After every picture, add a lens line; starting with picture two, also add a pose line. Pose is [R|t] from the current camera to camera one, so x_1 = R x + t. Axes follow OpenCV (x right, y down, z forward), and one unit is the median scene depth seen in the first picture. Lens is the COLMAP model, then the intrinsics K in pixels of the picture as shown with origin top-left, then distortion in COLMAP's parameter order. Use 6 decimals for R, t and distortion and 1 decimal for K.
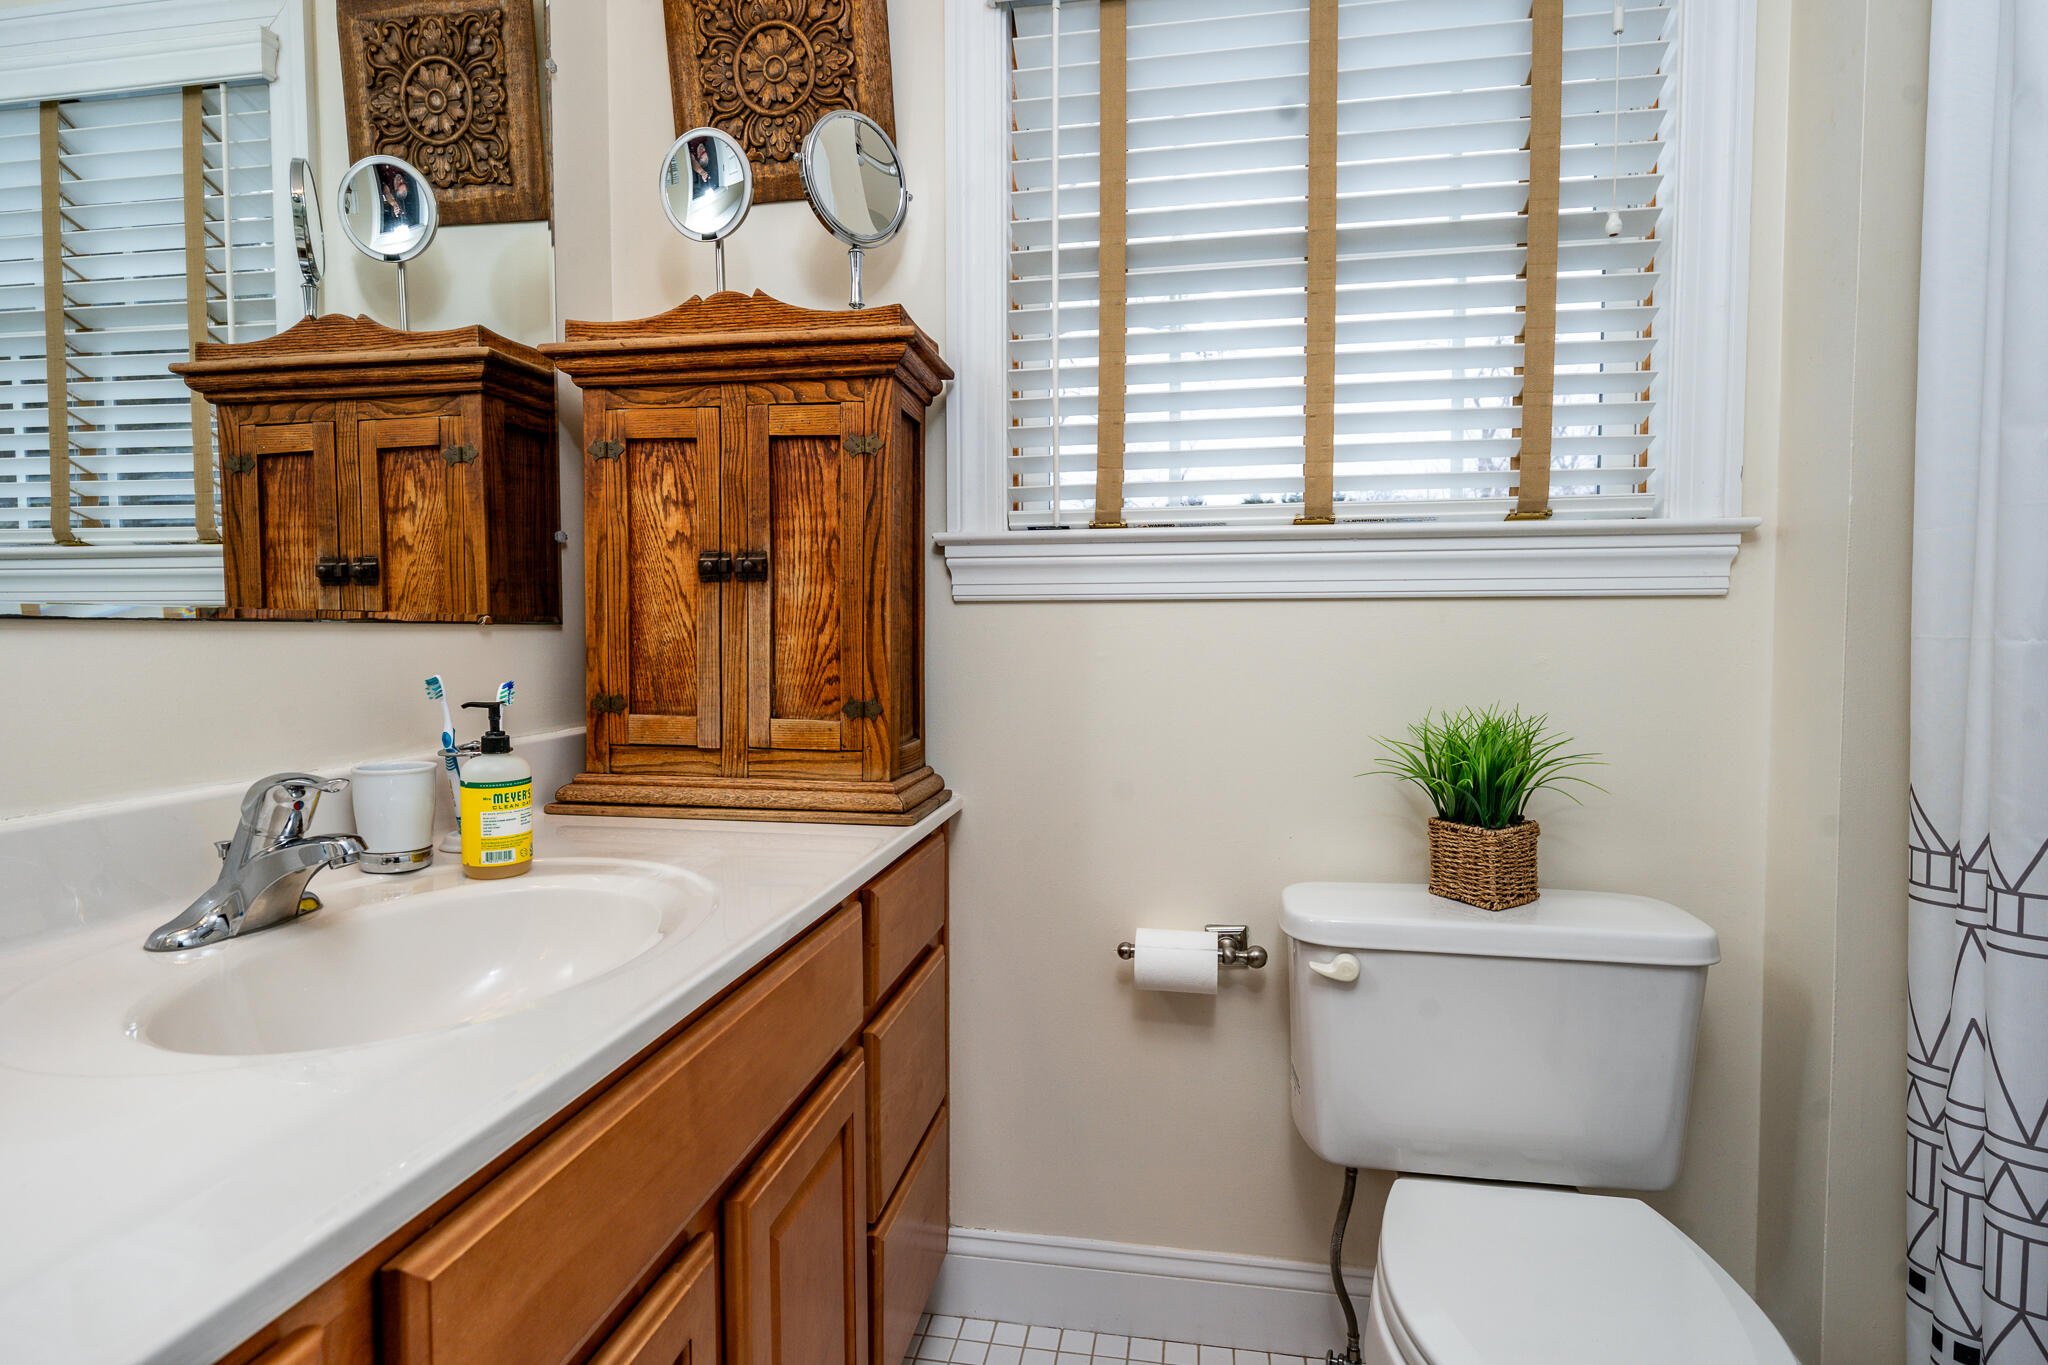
lens RADIAL K [[1053.2, 0, 1014.7], [0, 1053.2, 650.5], [0, 0, 1]] dist [0.002372, -0.002225]
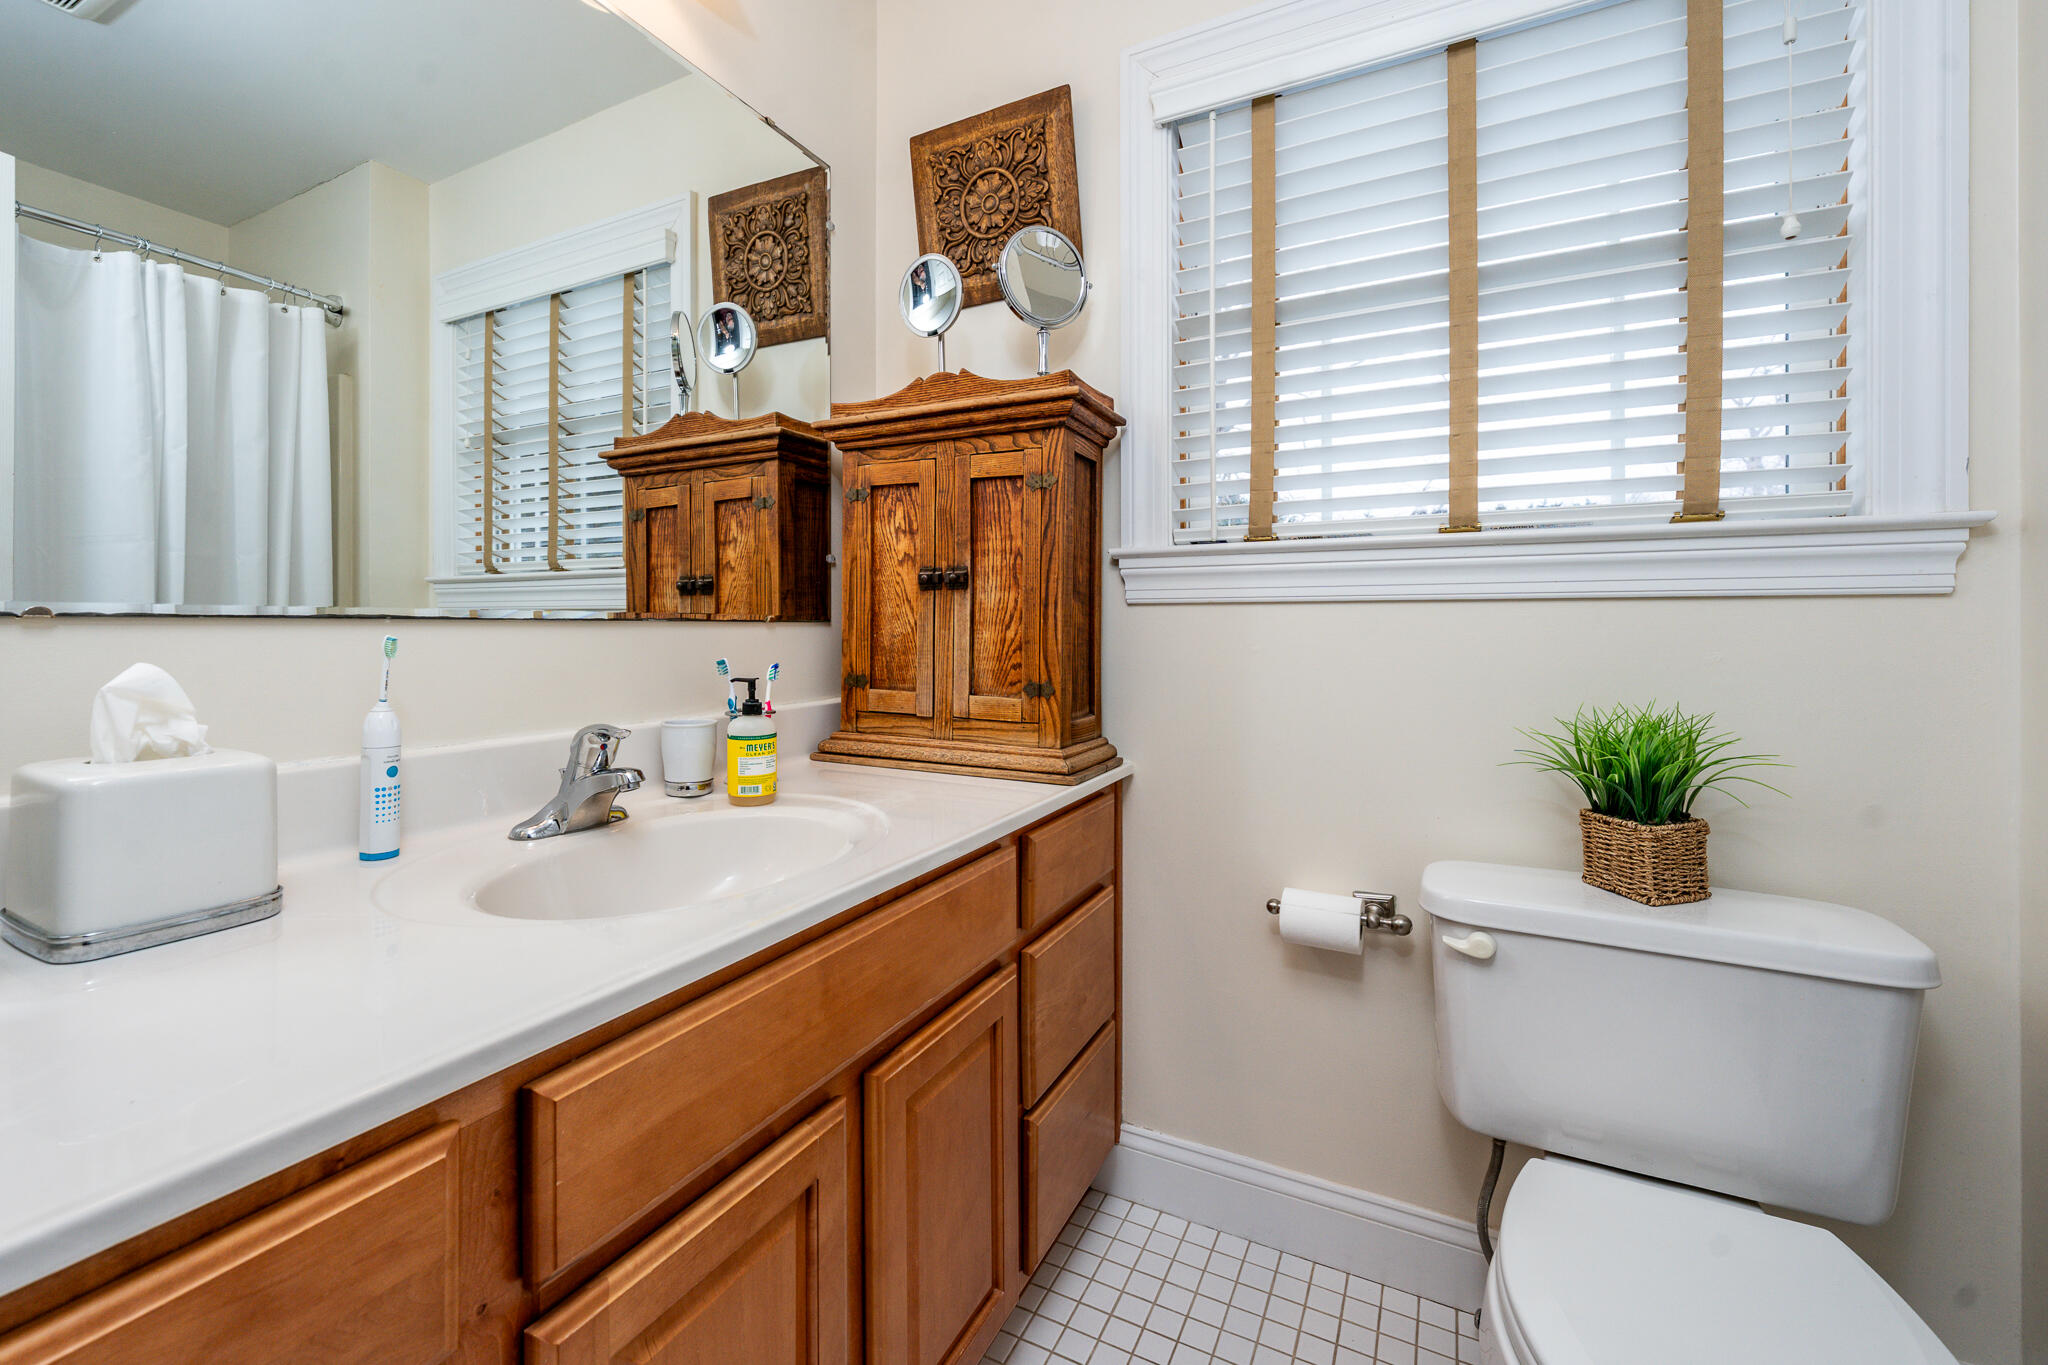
lens RADIAL K [[820.3, 0, 1037.7], [0, 820.3, 606.2], [0, 0, 1]] dist [-0.003350, -0.000126]
pose [[0.950981, -0.003599, -0.309230, 0.156573], [-0.009404, 0.999133, -0.040548, -0.004509], [0.309108, 0.041469, 0.950122, 0.063479]]
